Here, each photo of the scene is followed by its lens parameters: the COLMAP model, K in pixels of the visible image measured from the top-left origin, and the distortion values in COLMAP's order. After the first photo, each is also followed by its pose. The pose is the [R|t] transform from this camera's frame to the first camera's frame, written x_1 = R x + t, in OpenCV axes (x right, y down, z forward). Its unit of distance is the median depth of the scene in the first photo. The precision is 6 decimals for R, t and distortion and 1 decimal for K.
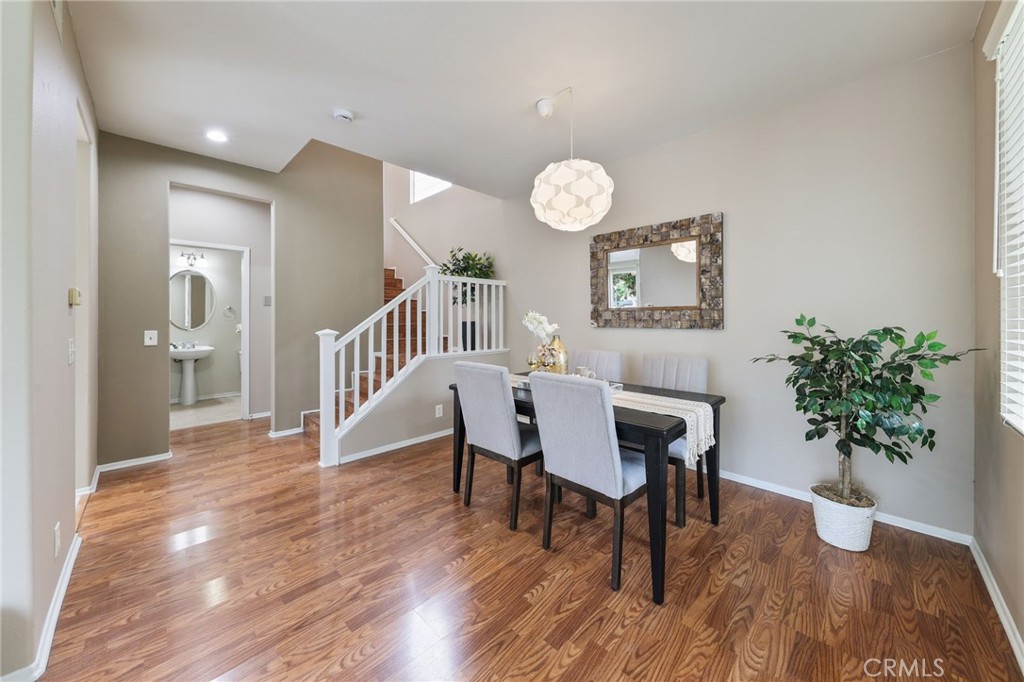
lens RADIAL K [[366.0, 0, 511.3], [0, 366.0, 316.8], [0, 0, 1]] dist [-0.001869, -0.000452]
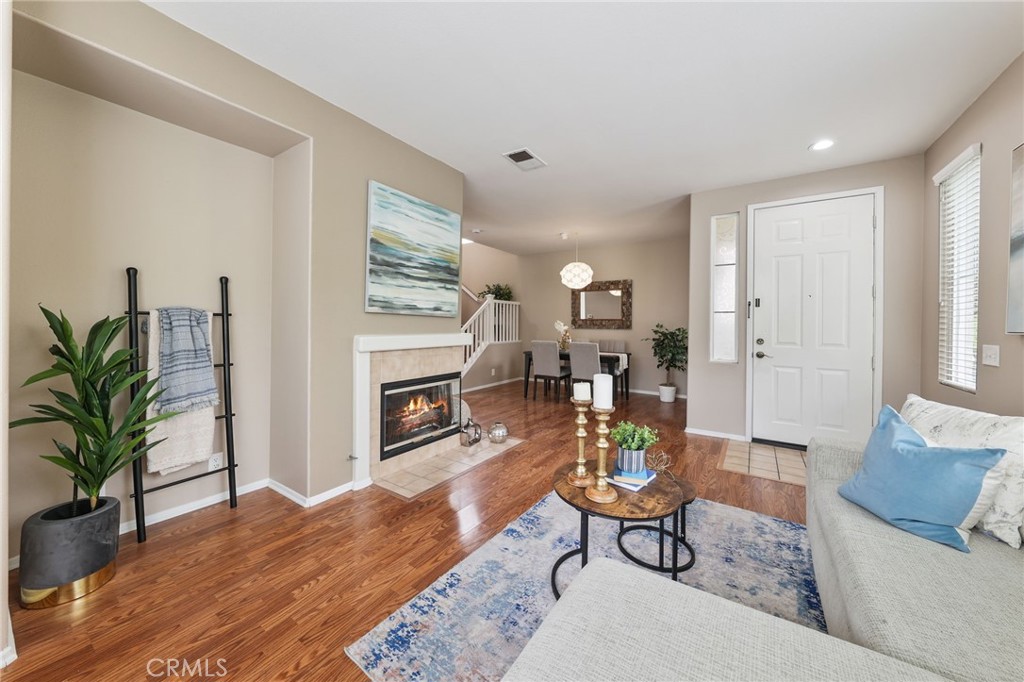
lens RADIAL K [[366.0, 0, 511.3], [0, 366.0, 316.8], [0, 0, 1]] dist [-0.001869, -0.000452]
pose [[0.980081, 0.016959, 0.197872, -0.783767], [-0.014246, 0.999784, -0.015126, 0.001214], [-0.198086, 0.012006, 0.980111, -1.402681]]
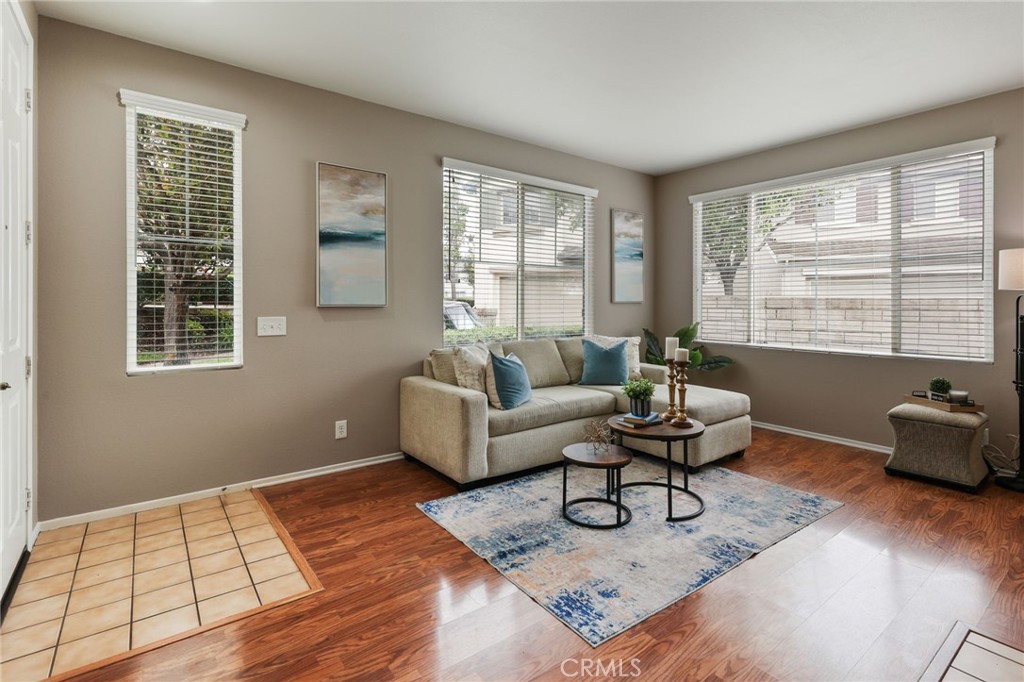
lens RADIAL K [[495.3, 0, 509.2], [0, 495.3, 306.5], [0, 0, 1]] dist [-0.000049, 0.000234]
pose [[-0.990125, -0.004090, 0.140131, -0.229817], [-0.003687, 0.999988, 0.003137, 0.005673], [-0.140142, 0.002589, -0.990128, 0.629200]]
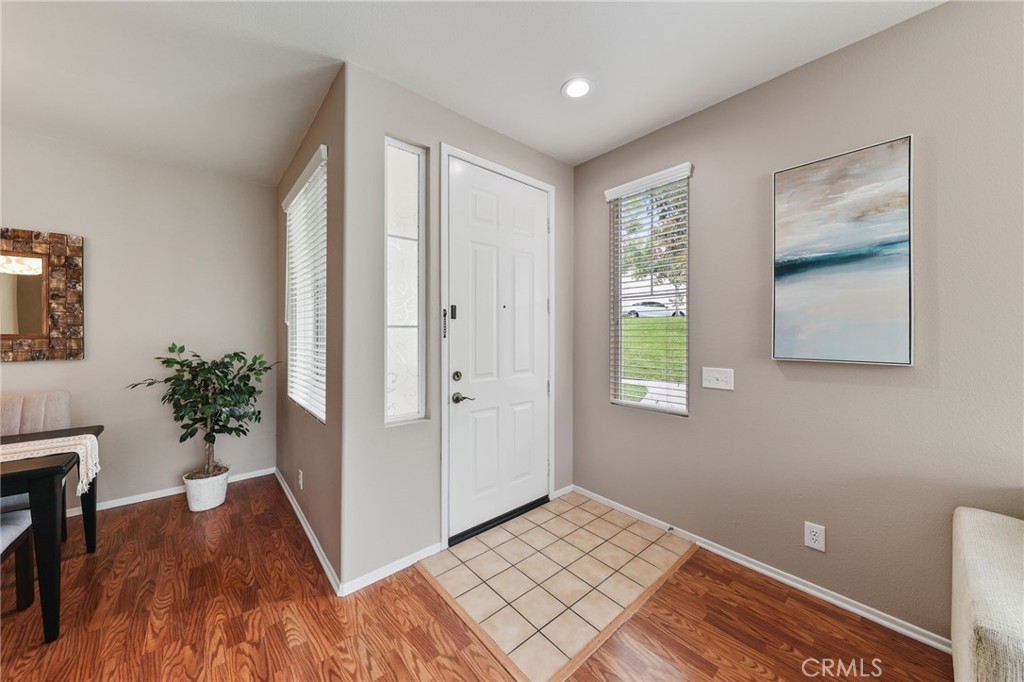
lens RADIAL K [[356.4, 0, 509.5], [0, 356.4, 333.4], [0, 0, 1]] dist [0.000134, -0.002559]
pose [[0.073820, -0.001711, 0.997270, -0.322935], [-0.004223, 0.999989, 0.002029, -0.048026], [-0.997263, -0.004361, 0.073812, -0.222948]]
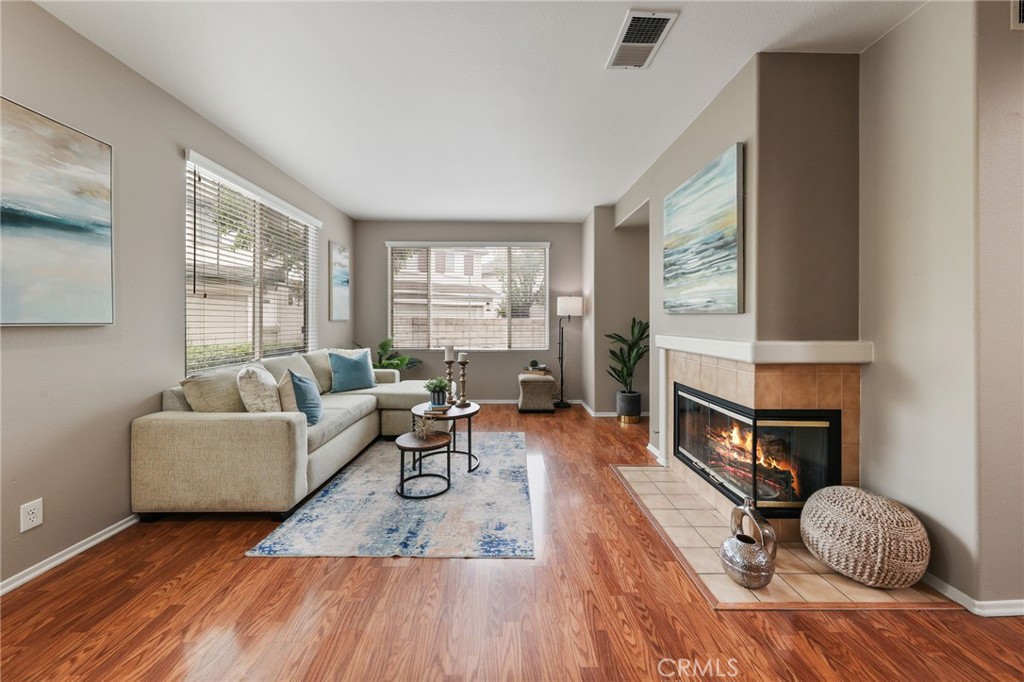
lens RADIAL K [[370.5, 0, 512.1], [0, 370.5, 322.9], [0, 0, 1]] dist [-0.002027, -0.000383]
pose [[-0.691025, -0.000864, -0.722831, 0.377475], [-0.000154, 0.999999, -0.001048, 0.006500], [0.722831, -0.000613, -0.691024, 0.395360]]
